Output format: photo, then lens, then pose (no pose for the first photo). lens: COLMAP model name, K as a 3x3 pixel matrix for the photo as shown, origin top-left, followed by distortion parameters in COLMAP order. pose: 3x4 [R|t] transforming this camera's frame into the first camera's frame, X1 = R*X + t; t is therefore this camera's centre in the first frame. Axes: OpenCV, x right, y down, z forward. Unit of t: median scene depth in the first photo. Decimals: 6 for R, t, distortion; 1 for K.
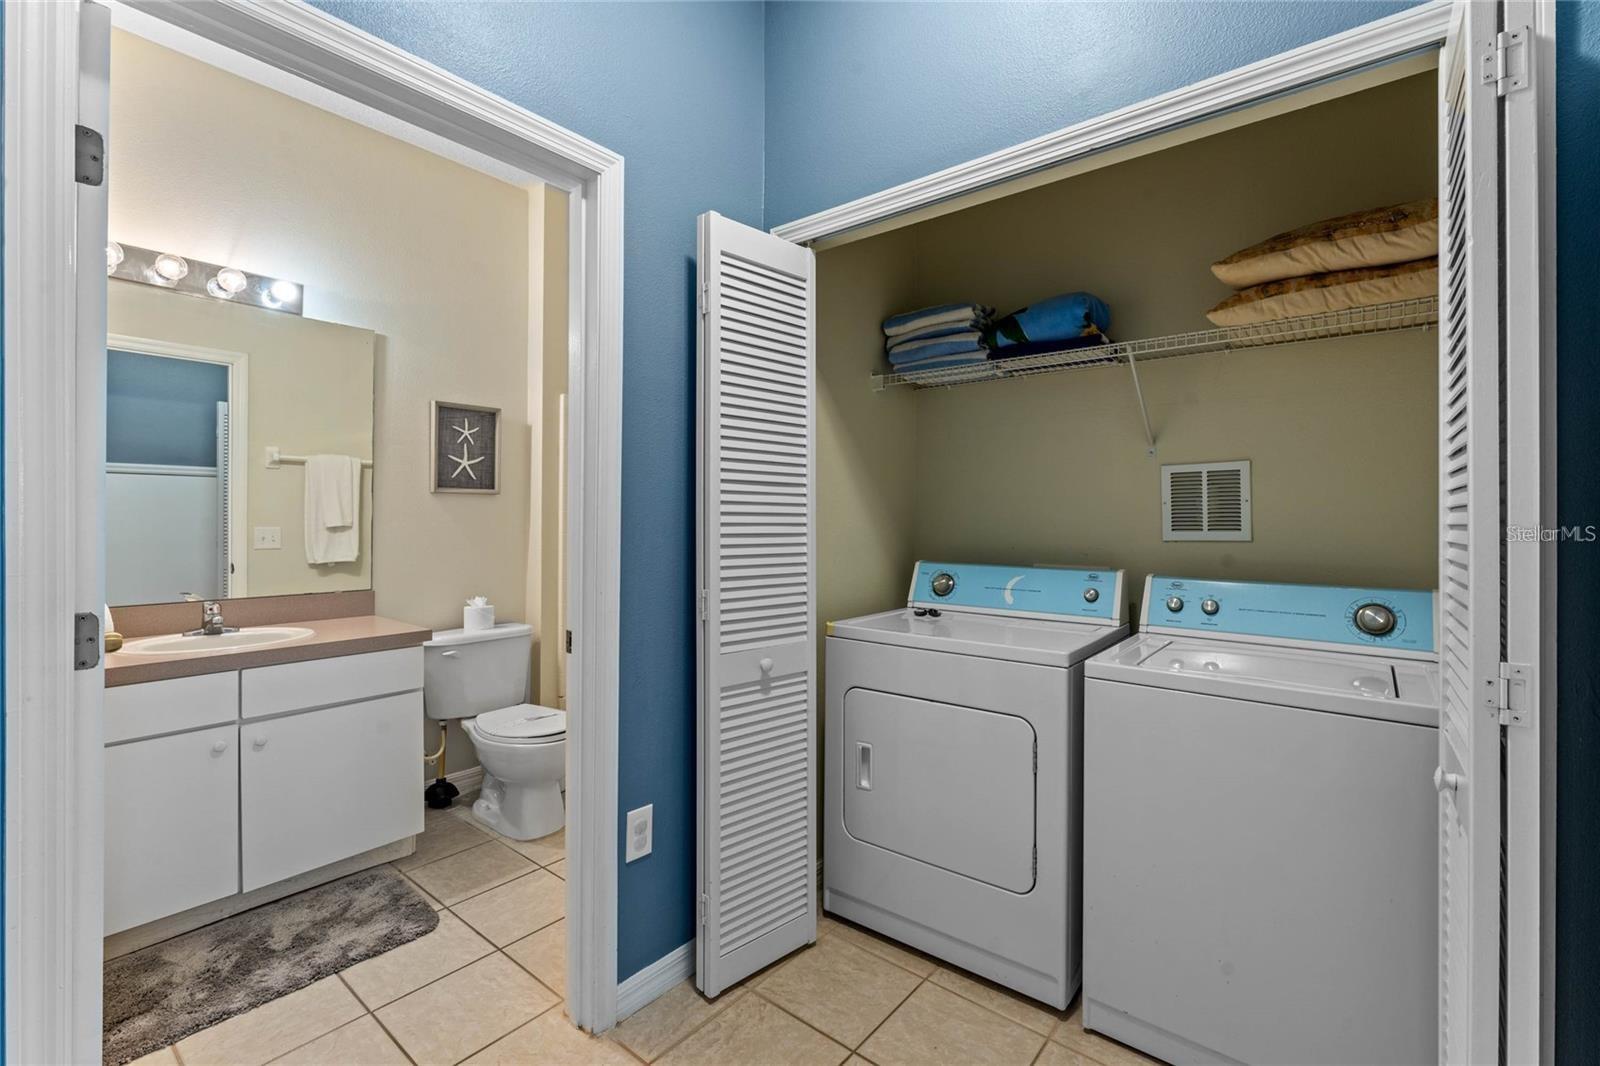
lens RADIAL K [[697.2, 0, 800.0], [0, 697.2, 533.0], [0, 0, 1]] dist [0.000939, -0.000195]
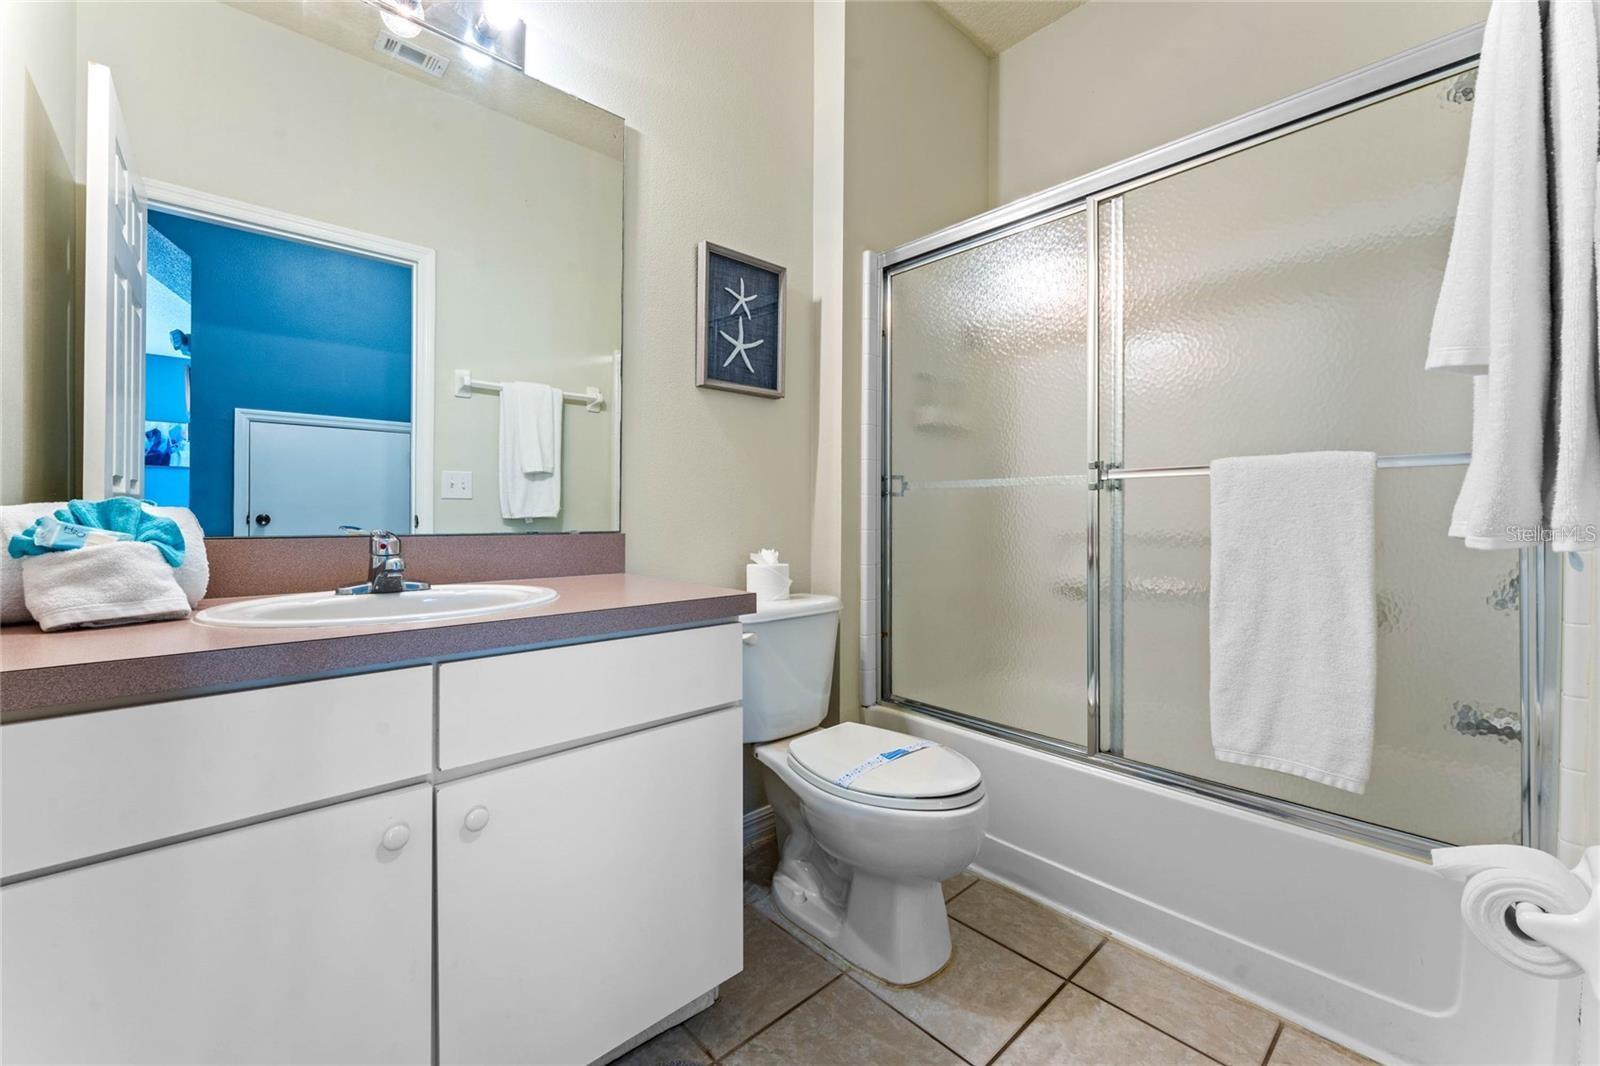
lens RADIAL K [[644.6, 0, 803.2], [0, 644.6, 525.6], [0, 0, 1]] dist [0.004770, 0.000042]
pose [[0.990152, -0.000796, -0.139996, -0.344780], [0.000005, 0.999984, -0.005653, 0.072945], [0.139998, 0.005596, 0.990136, 0.418776]]
